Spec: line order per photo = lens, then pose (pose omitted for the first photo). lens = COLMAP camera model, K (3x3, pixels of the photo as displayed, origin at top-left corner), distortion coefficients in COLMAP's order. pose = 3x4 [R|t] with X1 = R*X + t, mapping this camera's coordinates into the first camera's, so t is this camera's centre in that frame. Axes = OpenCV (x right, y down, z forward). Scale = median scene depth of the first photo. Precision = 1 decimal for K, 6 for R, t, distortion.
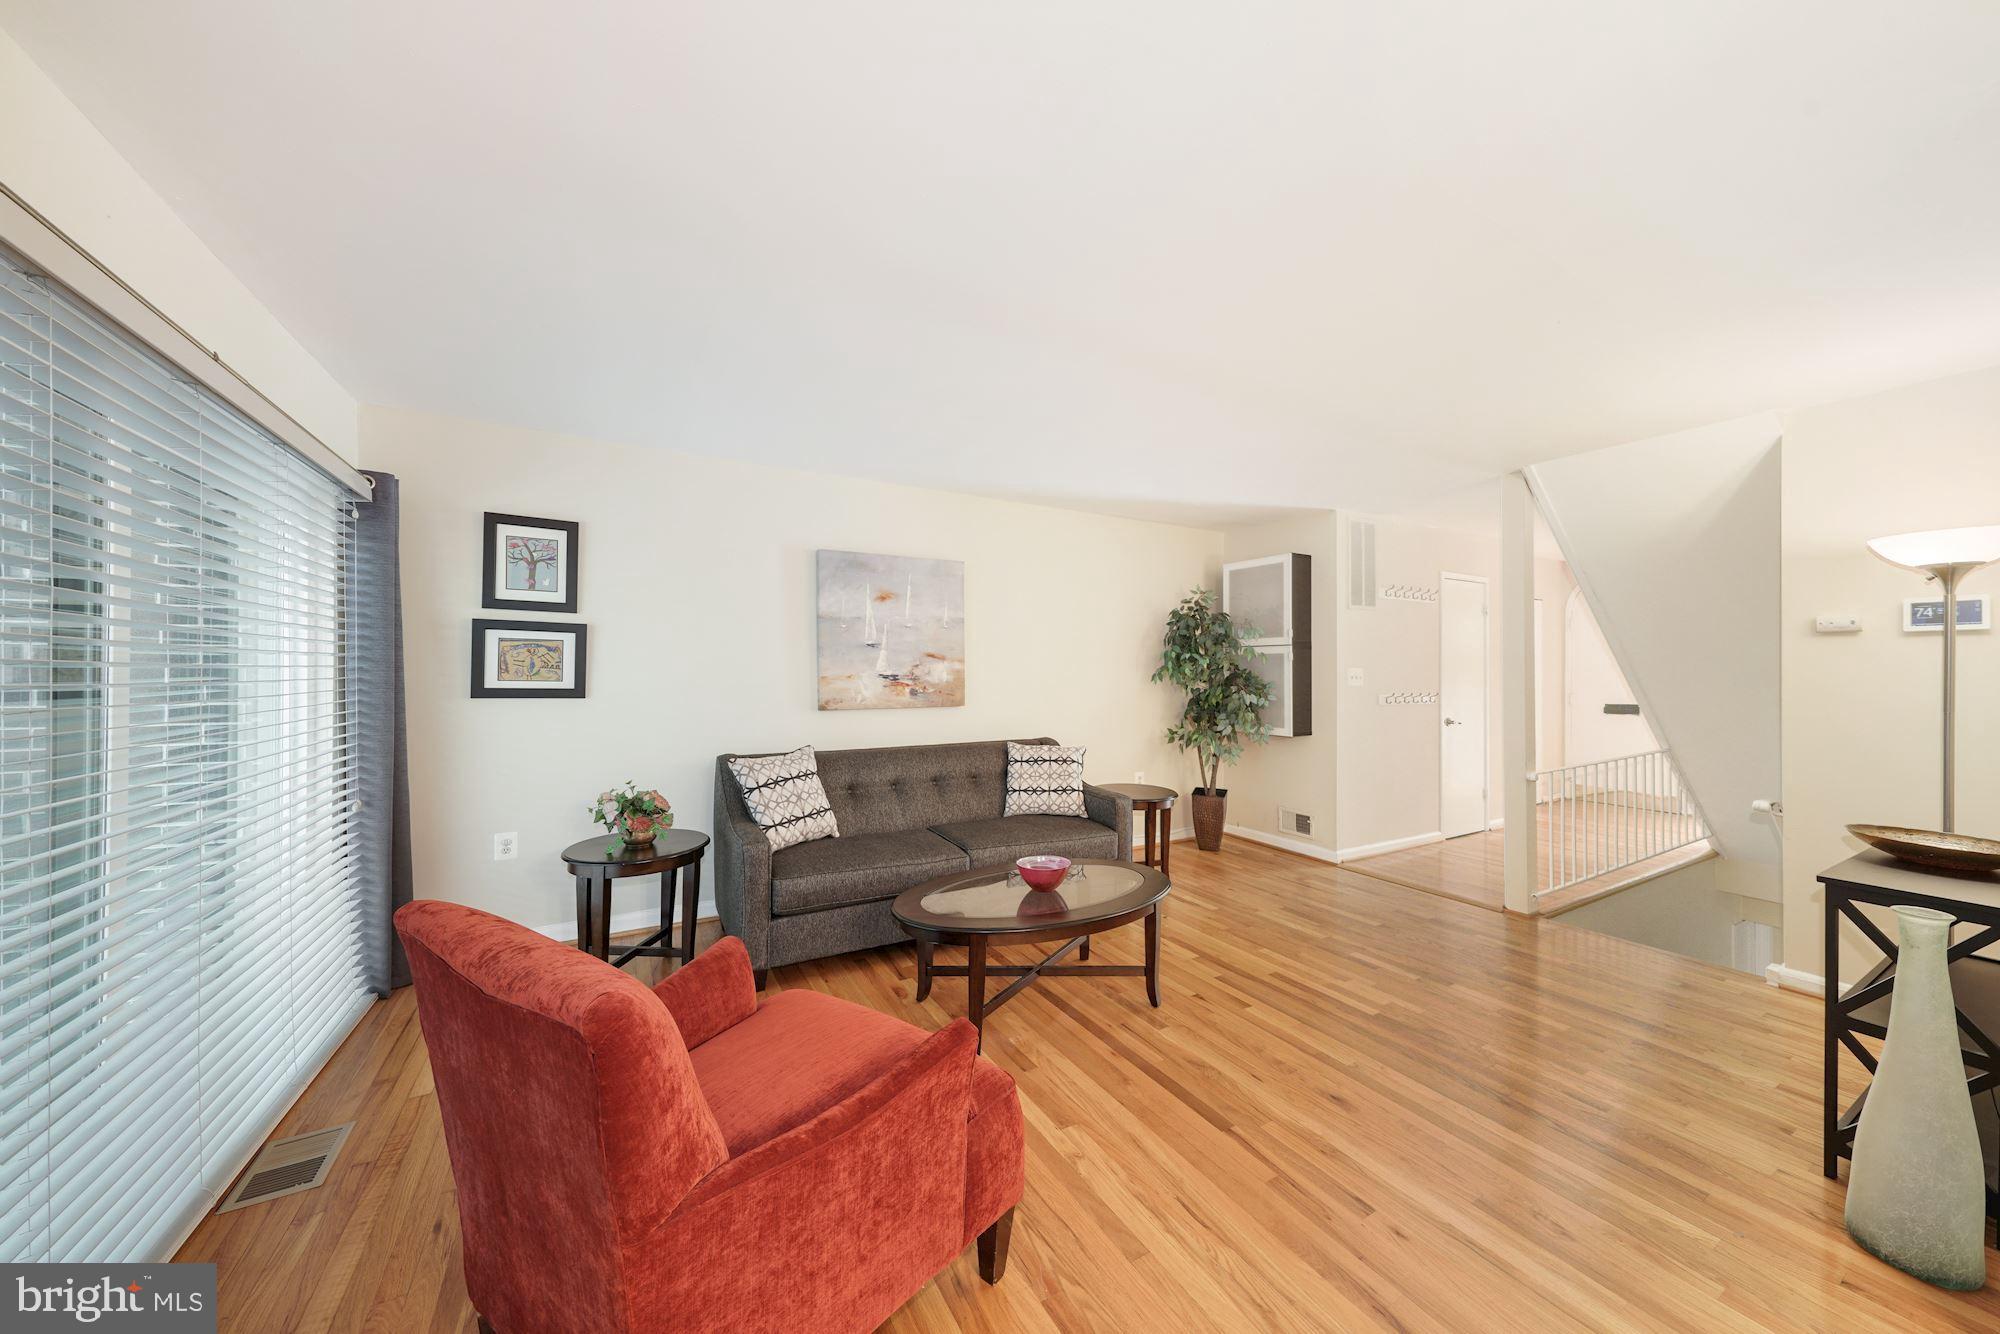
lens RADIAL K [[683.5, 0, 1008.3], [0, 683.5, 668.5], [0, 0, 1]] dist [0.009493, -0.000798]
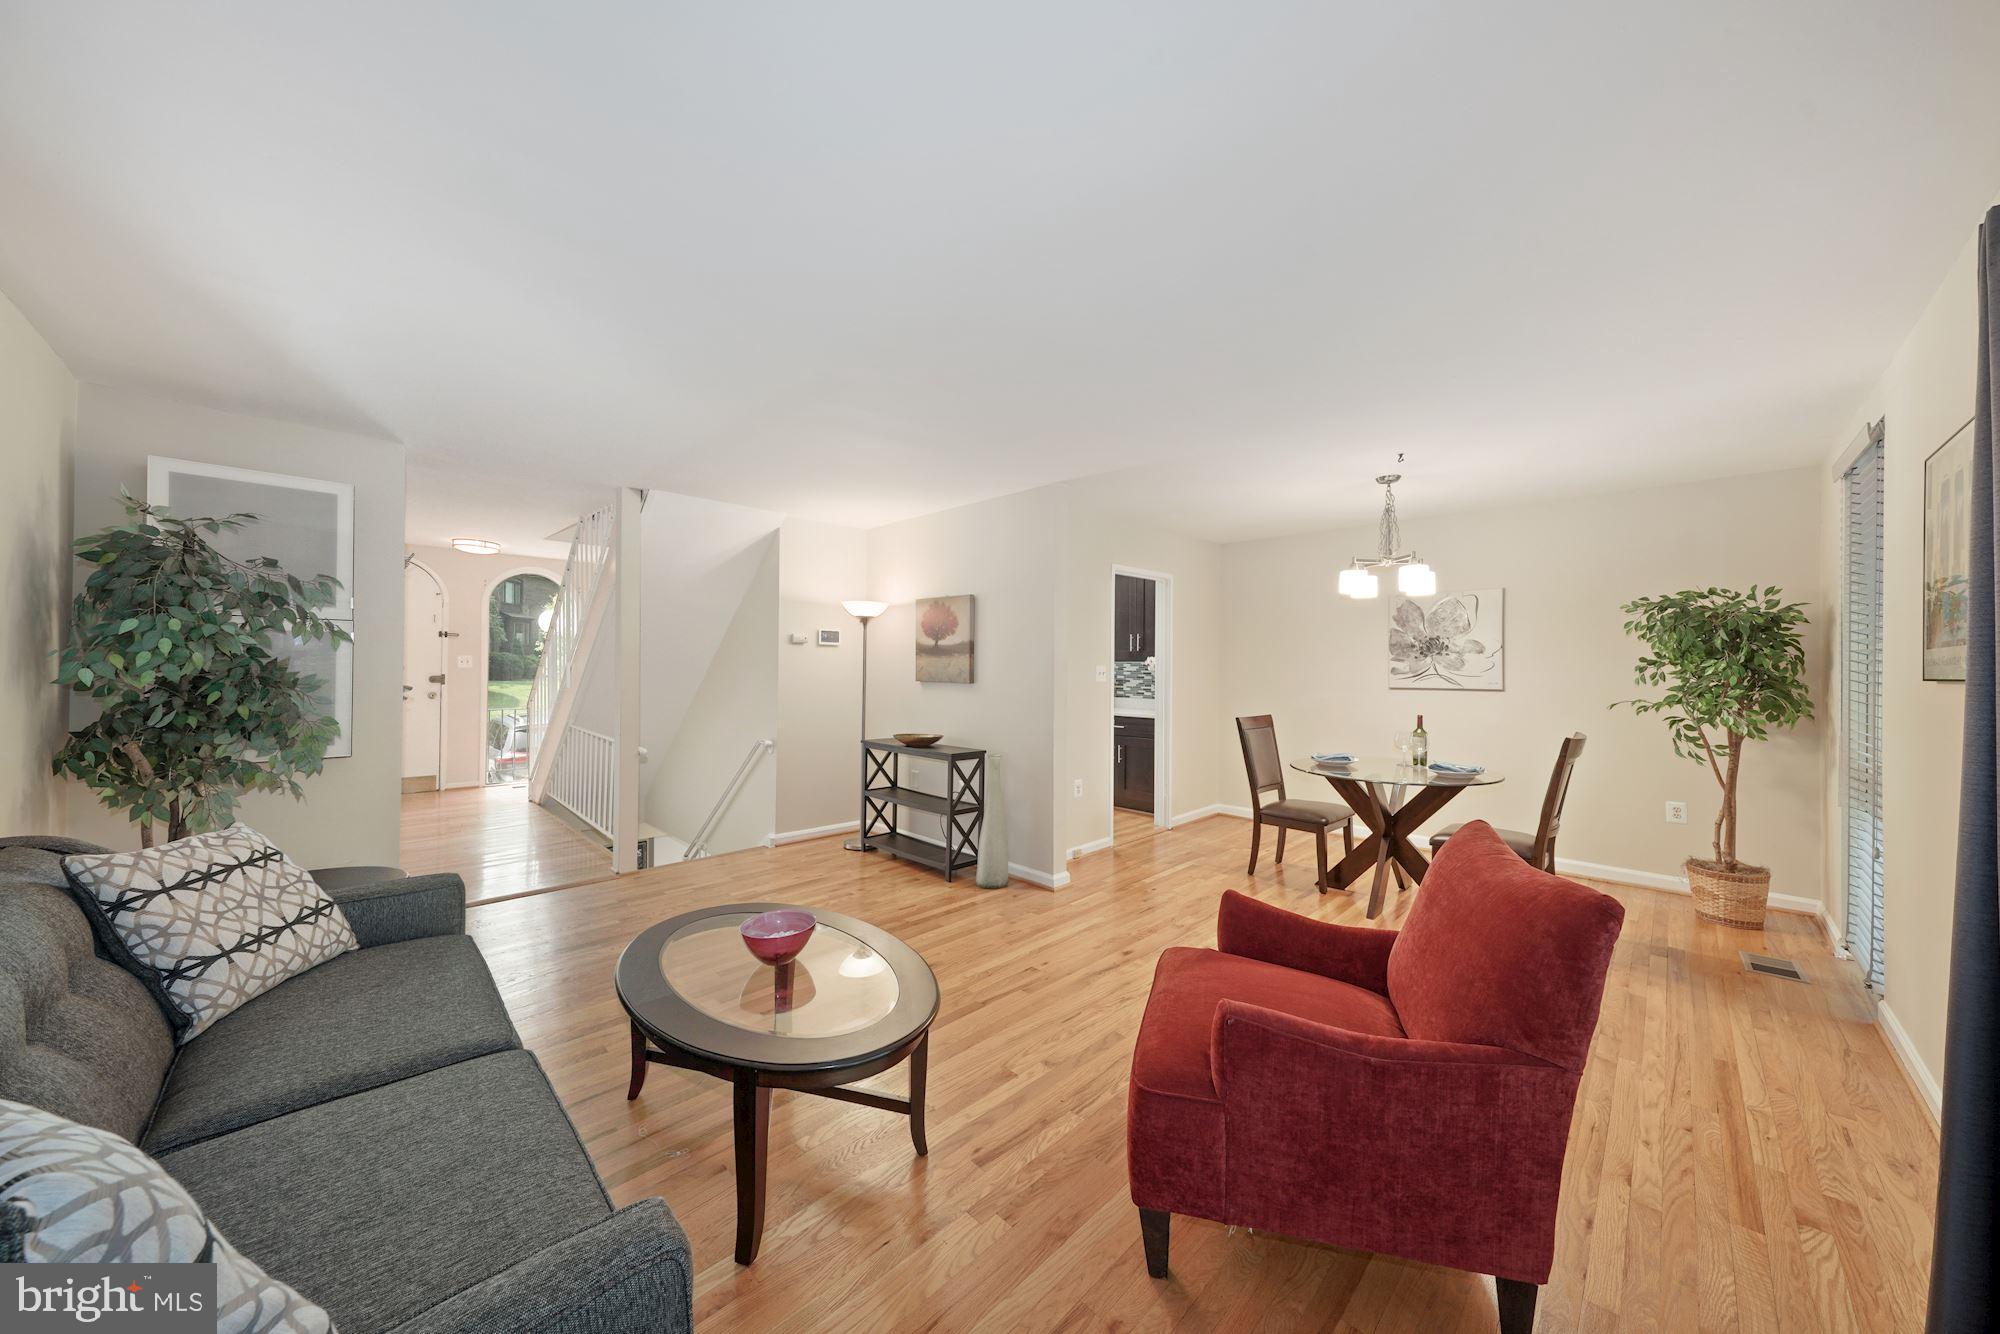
lens RADIAL K [[683.5, 0, 1004.8], [0, 683.5, 670.1], [0, 0, 1]] dist [0.009493, -0.000798]
pose [[-0.262896, -0.010341, 0.964769, -0.855544], [-0.016277, 0.999848, 0.006282, 0.000566], [-0.964687, -0.014052, -0.263024, 1.136717]]
